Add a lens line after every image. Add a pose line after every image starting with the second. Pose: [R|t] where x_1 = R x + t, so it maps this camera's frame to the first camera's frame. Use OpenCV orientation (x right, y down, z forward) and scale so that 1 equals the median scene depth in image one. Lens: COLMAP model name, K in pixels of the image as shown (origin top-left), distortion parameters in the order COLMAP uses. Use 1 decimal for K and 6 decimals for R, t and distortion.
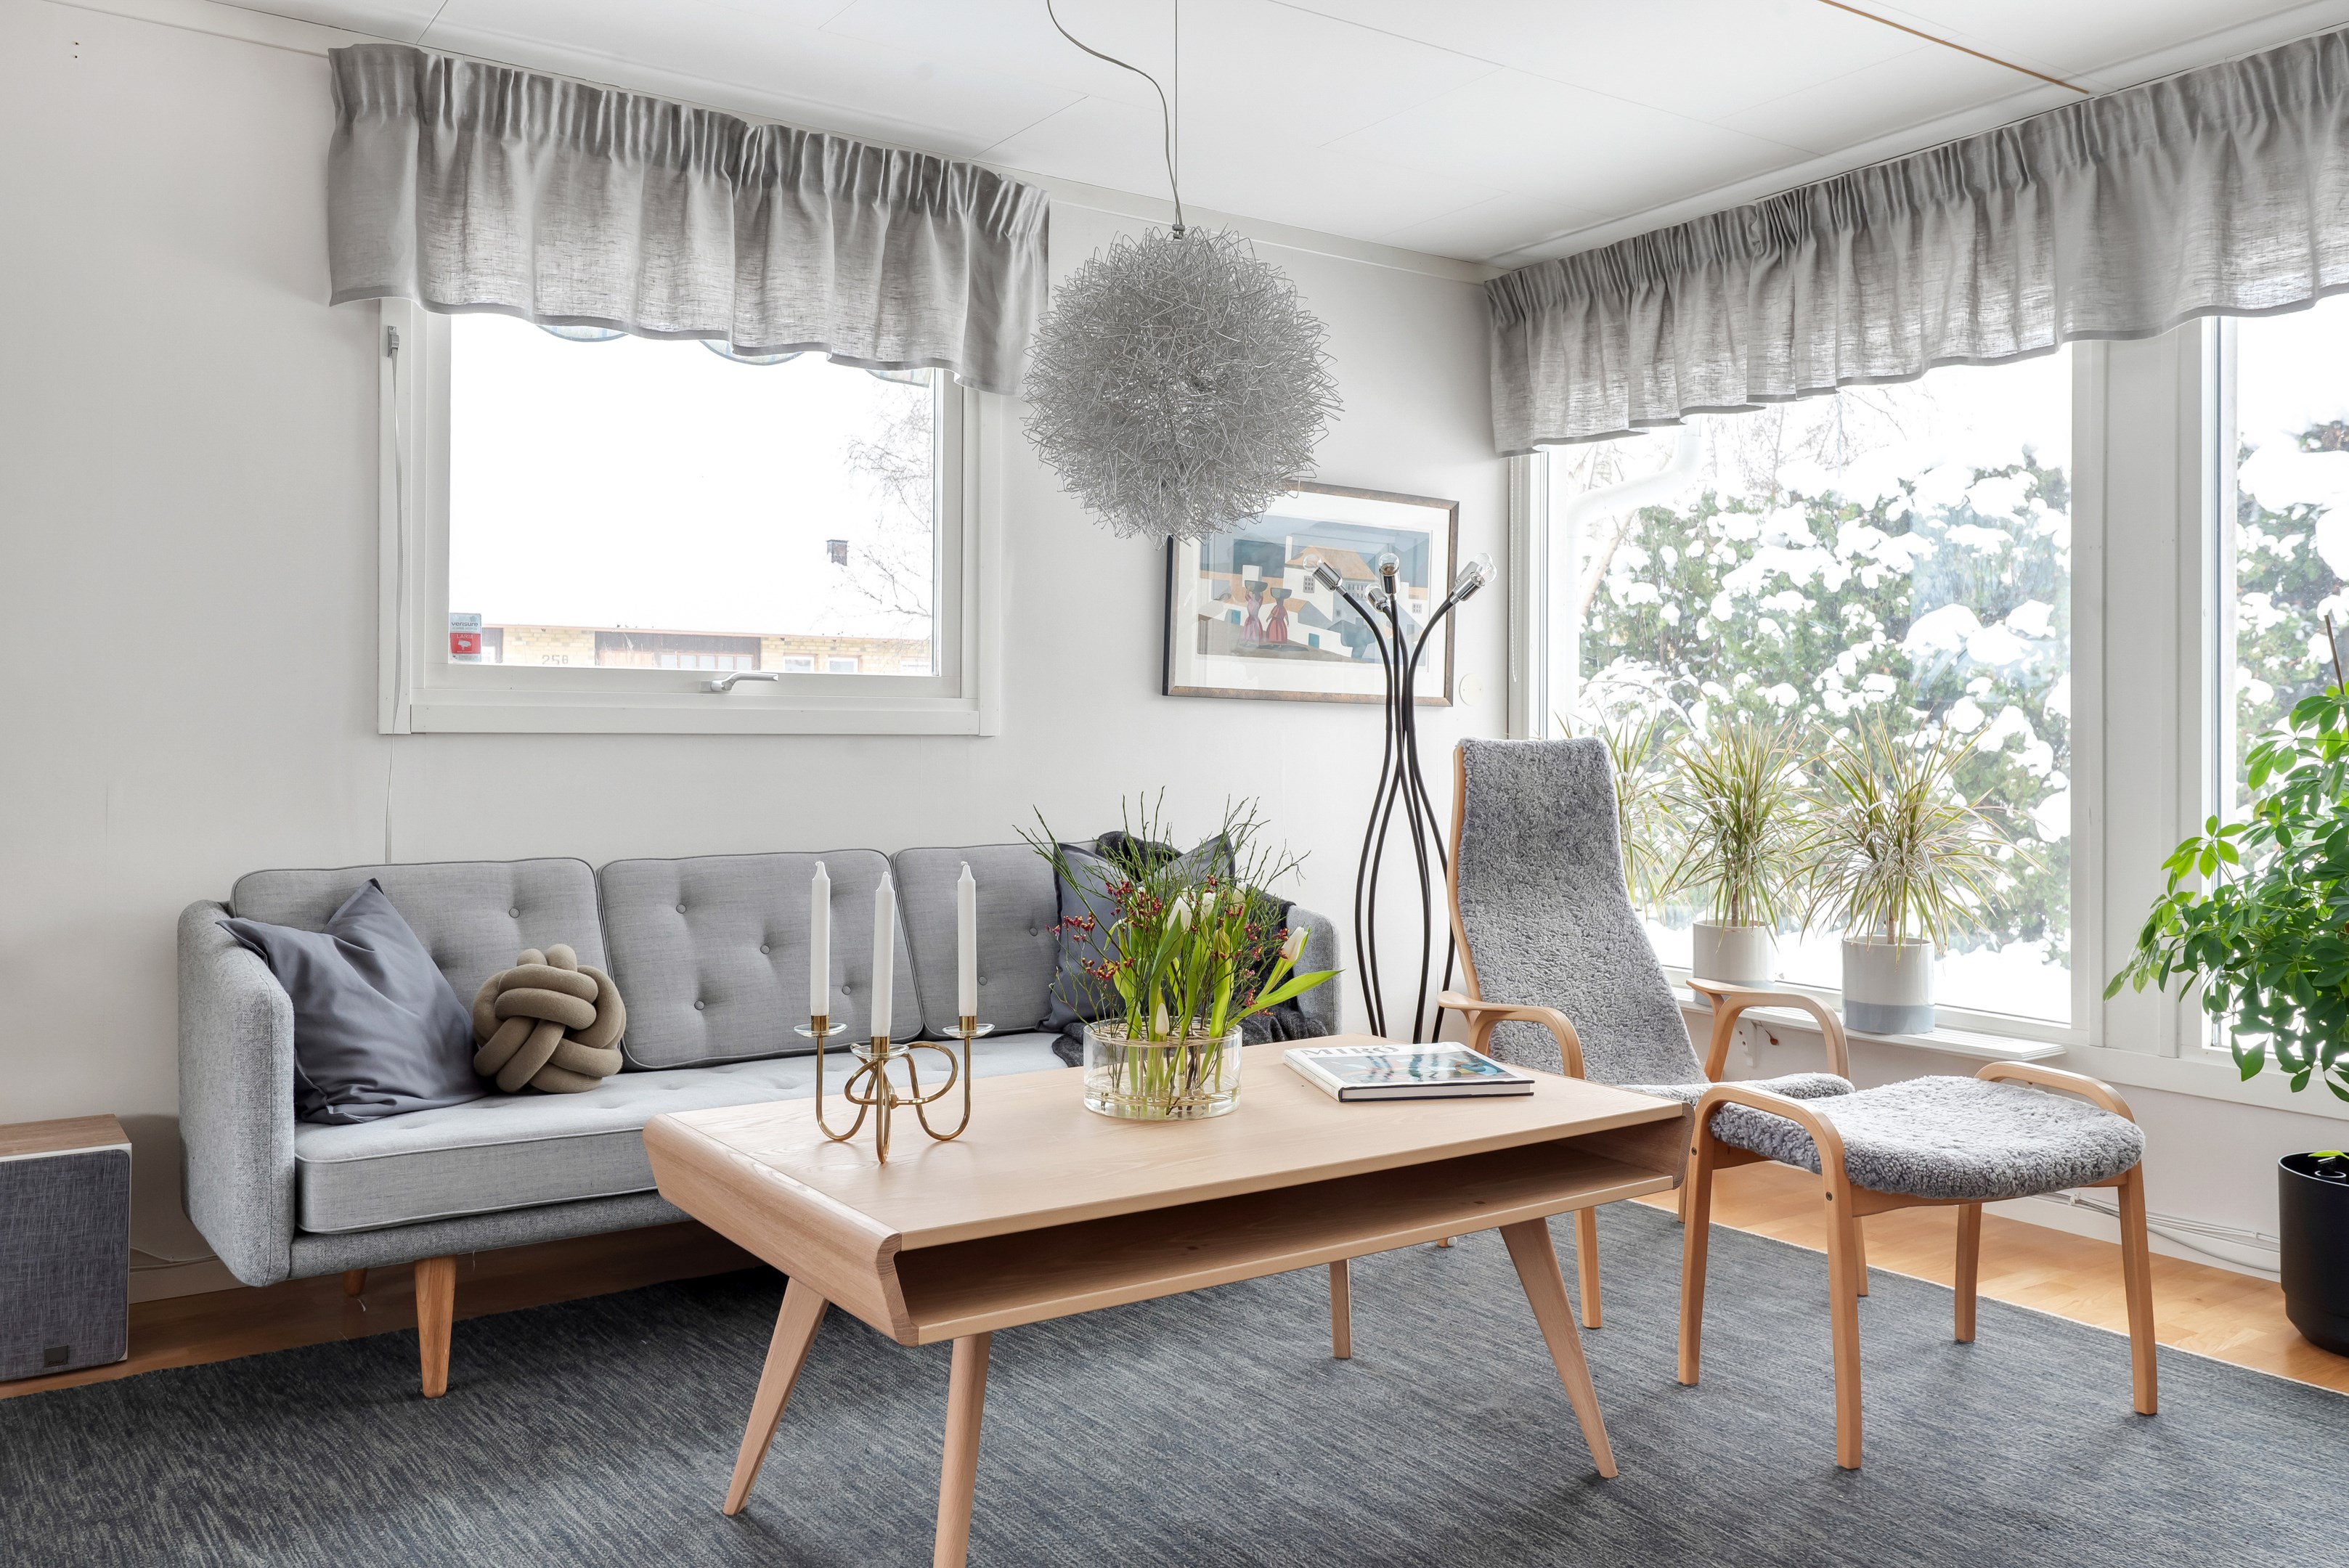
lens RADIAL K [[1801.8, 0, 1132.9], [0, 1801.8, 714.5], [0, 0, 1]] dist [0.032637, -0.022468]
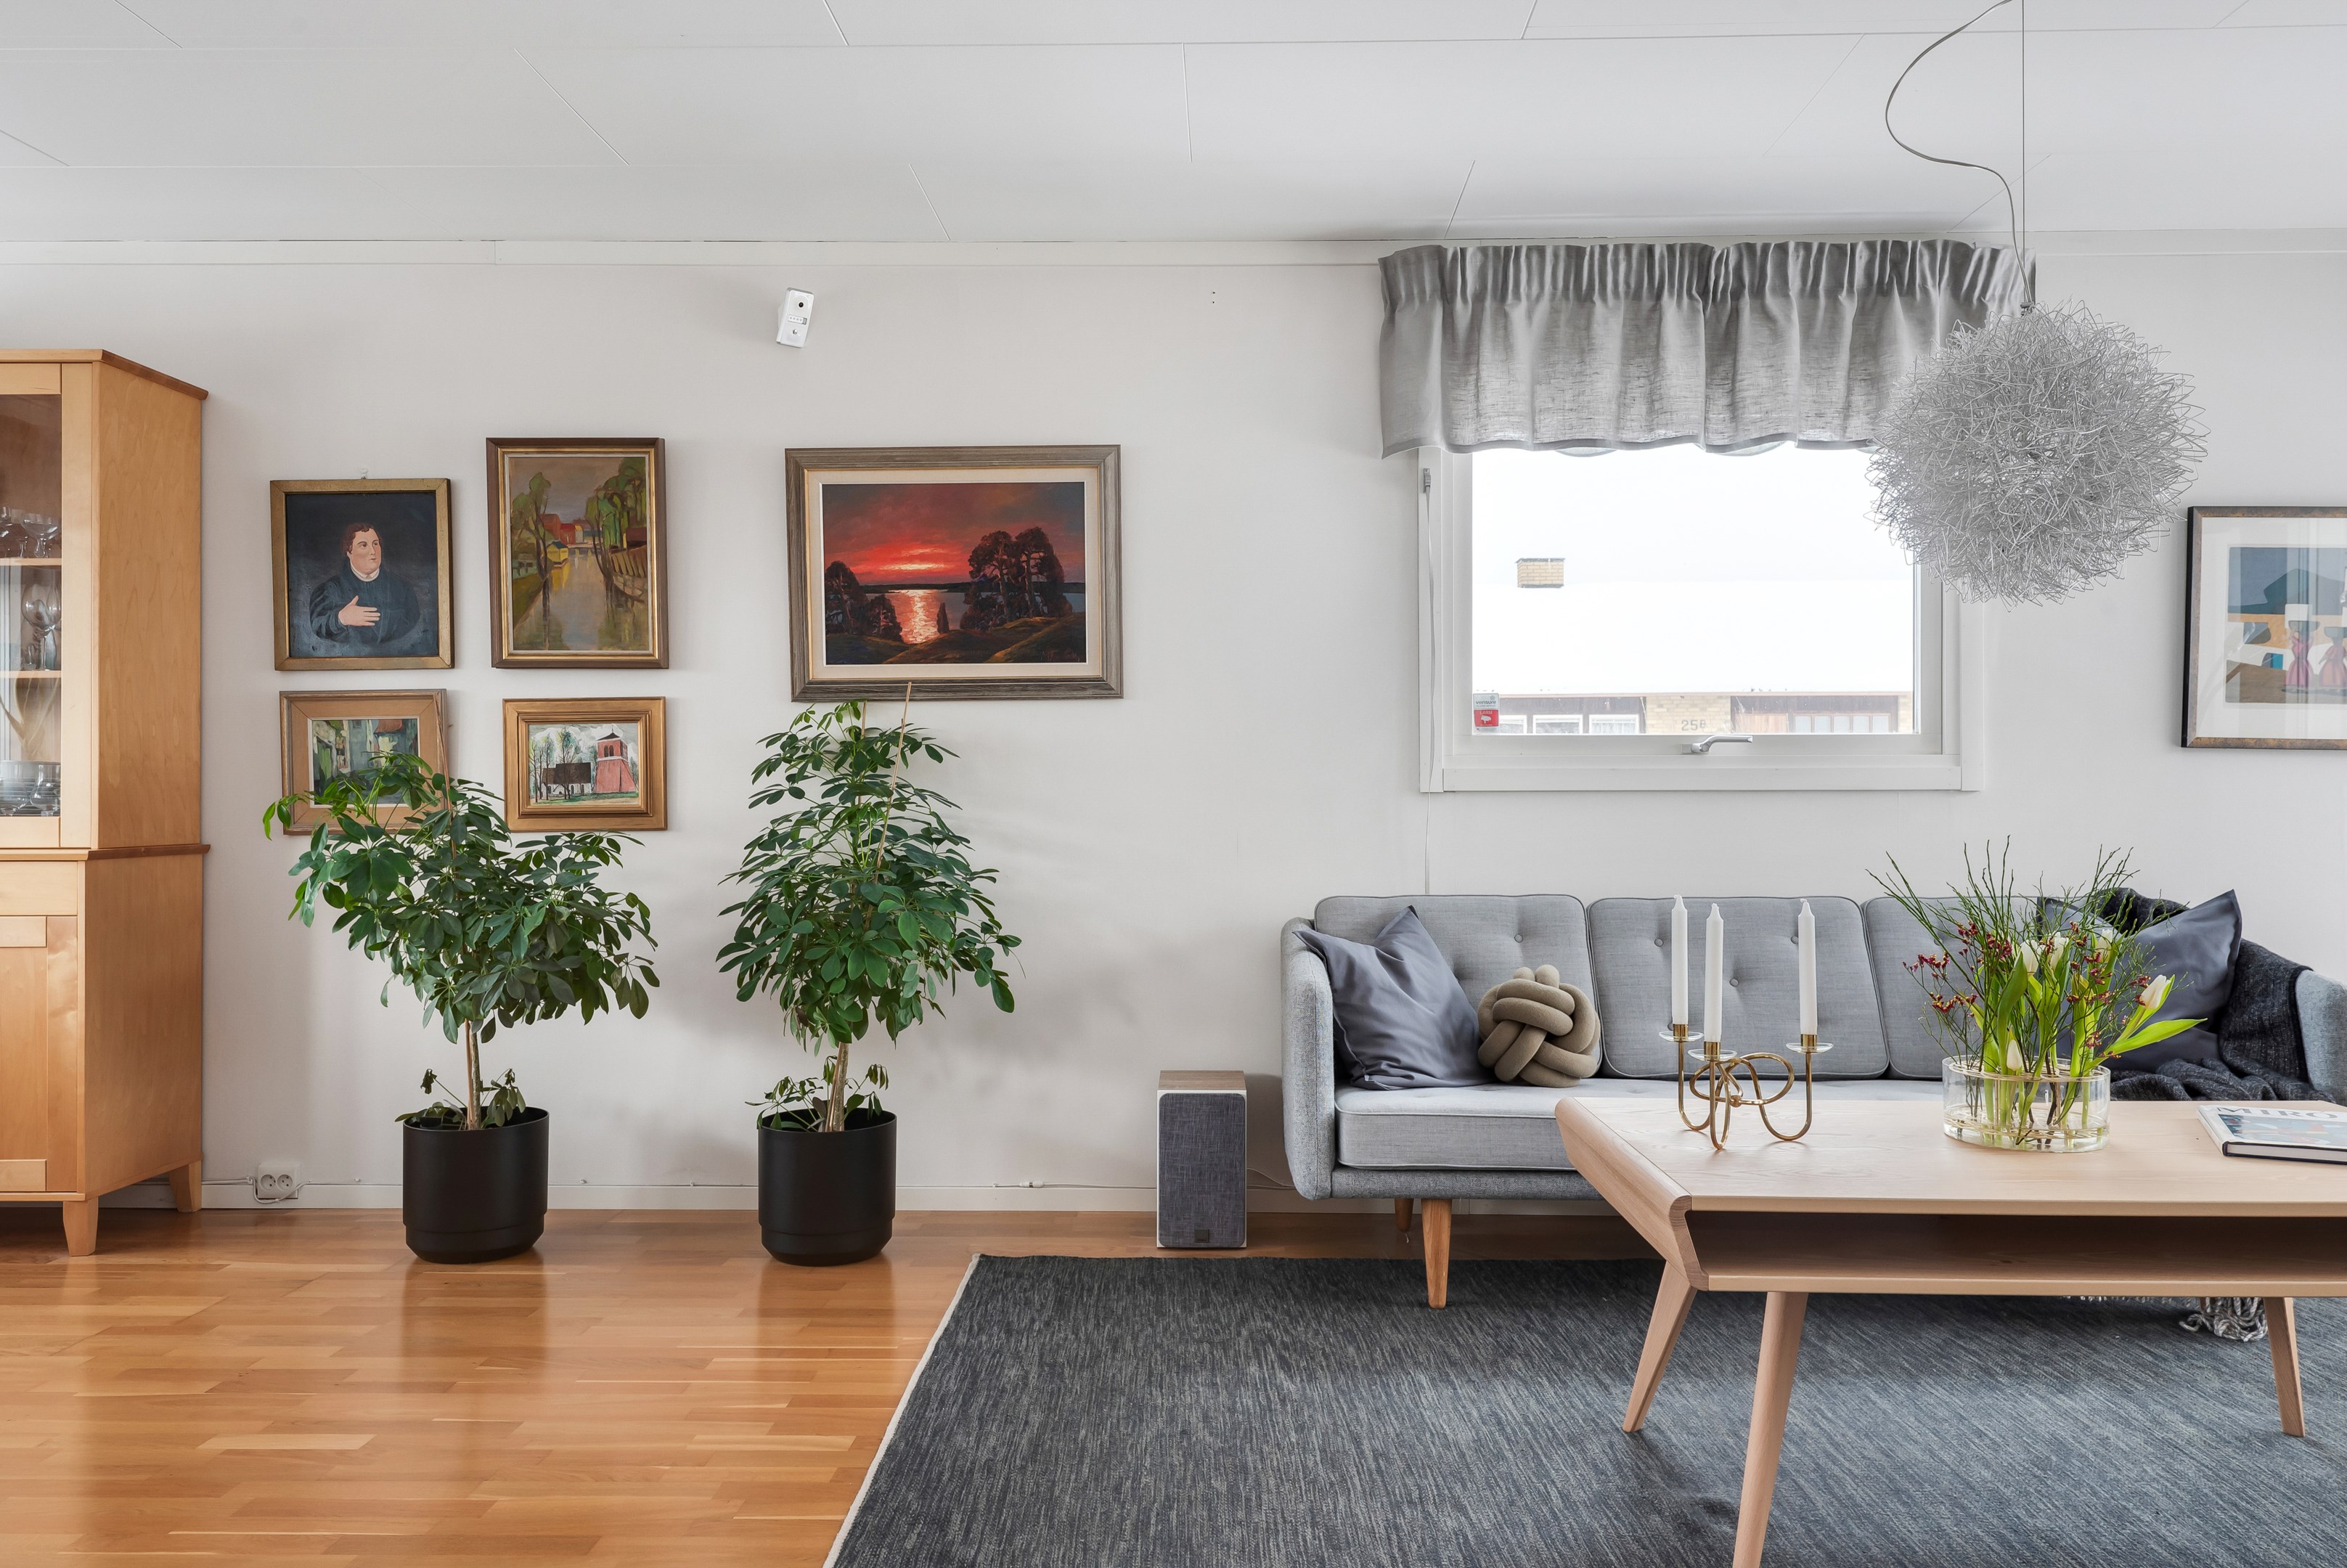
lens RADIAL K [[1800.4, 0, 1169.1], [0, 1800.4, 784.8], [0, 0, 1]] dist [0.032637, -0.022468]
pose [[0.802990, -0.009718, -0.595913, 0.194566], [0.012386, 0.999923, 0.000384, 0.002894], [0.595864, -0.007689, 0.803049, -0.115279]]
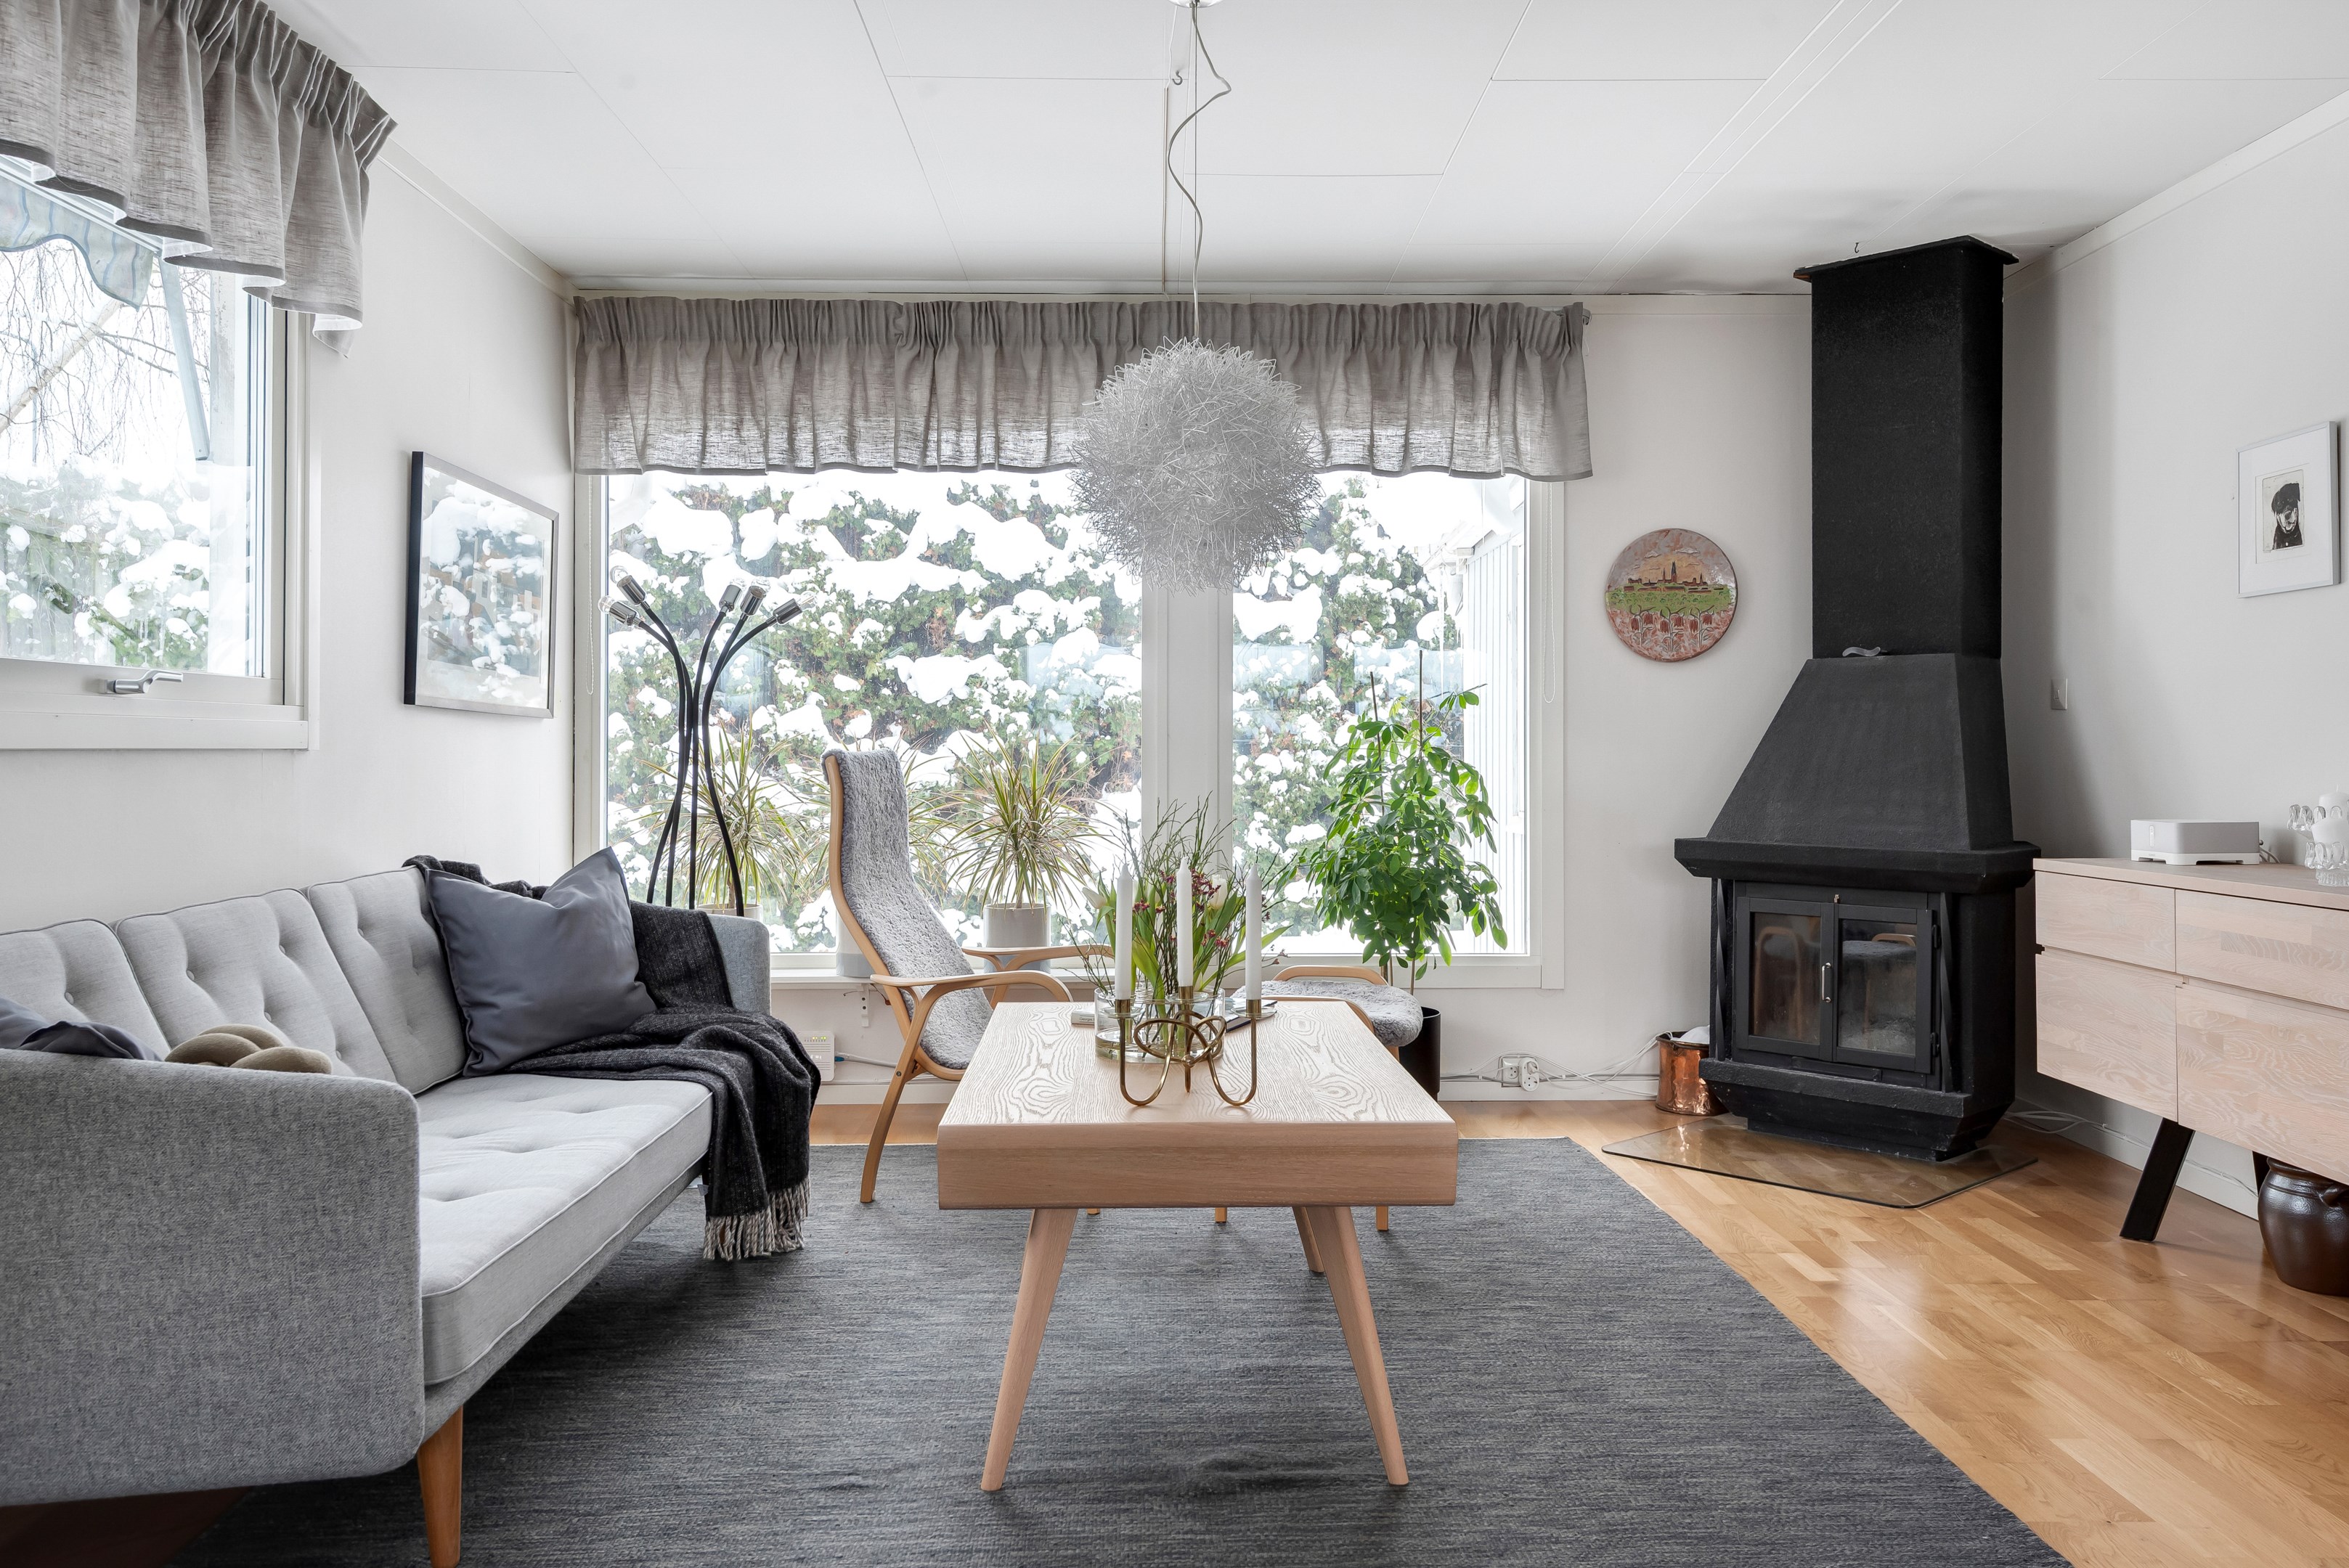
lens RADIAL K [[1801.8, 0, 1205.0], [0, 1801.8, 739.0], [0, 0, 1]] dist [0.032637, -0.022468]
pose [[0.565675, 0.003878, 0.824619, -0.668809], [-0.011876, 0.999924, 0.003445, -0.000968], [-0.824543, -0.011742, 0.565678, 0.203228]]
